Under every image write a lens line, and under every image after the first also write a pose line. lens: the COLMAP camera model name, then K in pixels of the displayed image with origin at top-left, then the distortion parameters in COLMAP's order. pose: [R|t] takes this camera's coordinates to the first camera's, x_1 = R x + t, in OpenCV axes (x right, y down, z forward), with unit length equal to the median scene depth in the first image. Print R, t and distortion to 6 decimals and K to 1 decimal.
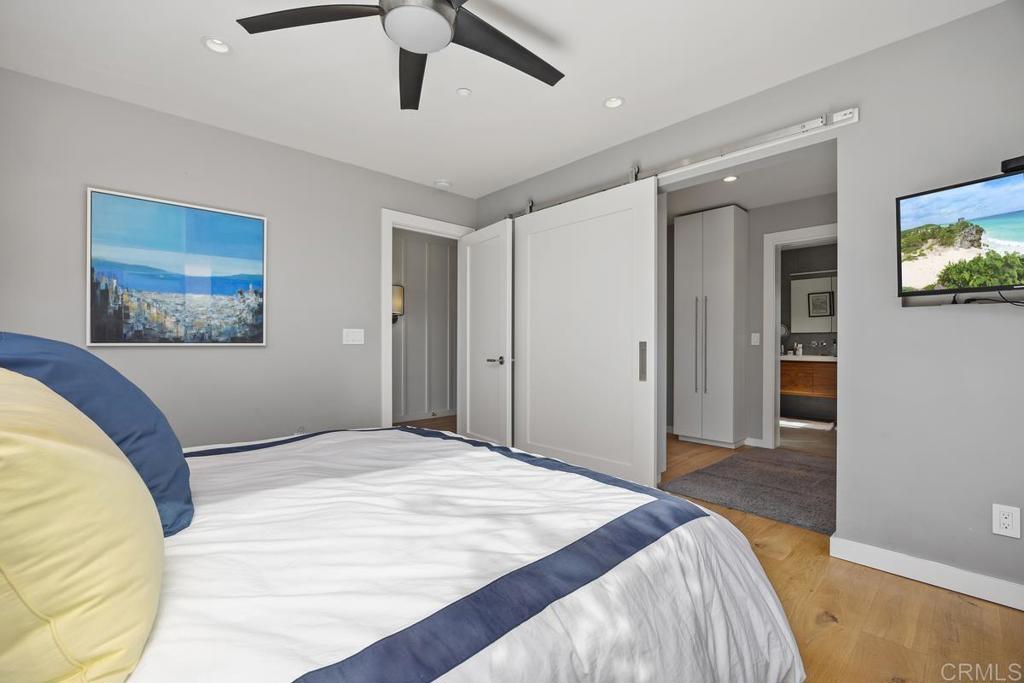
lens RADIAL K [[446.6, 0, 514.4], [0, 446.6, 339.9], [0, 0, 1]] dist [-0.000581, -0.000039]
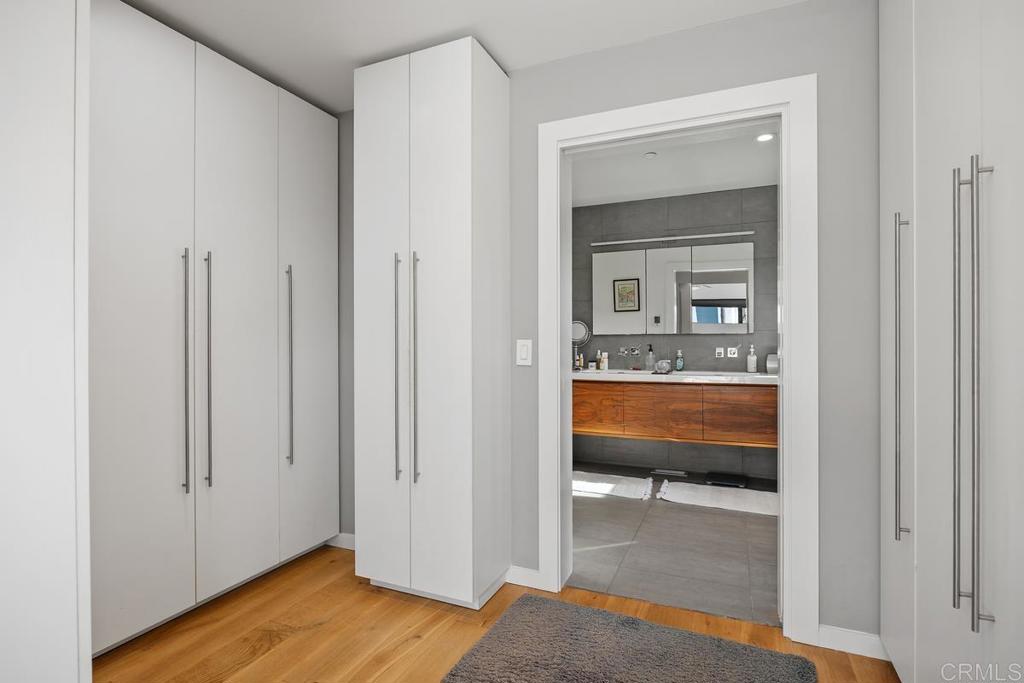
lens RADIAL K [[507.8, 0, 509.9], [0, 507.8, 340.5], [0, 0, 1]] dist [-0.005355, -0.000079]
pose [[0.925129, -0.006936, 0.379589, 0.256949], [0.006046, 0.999975, 0.003535, -0.011974], [-0.379604, -0.000975, 0.925149, 0.409387]]
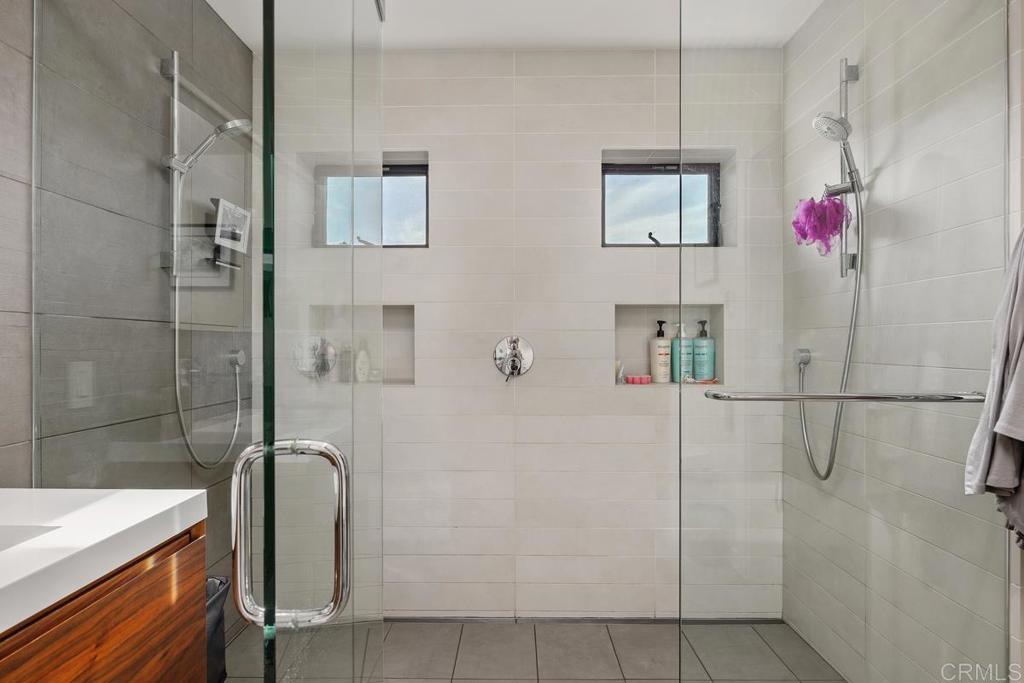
lens RADIAL K [[542.4, 0, 513.0], [0, 542.4, 346.3], [0, 0, 1]] dist [-0.001869, -0.001827]
pose [[-0.706316, -0.003596, 0.707887, 0.615938], [-0.002006, 0.999993, 0.003079, -0.008910], [-0.707894, 0.000755, -0.706319, 0.900816]]
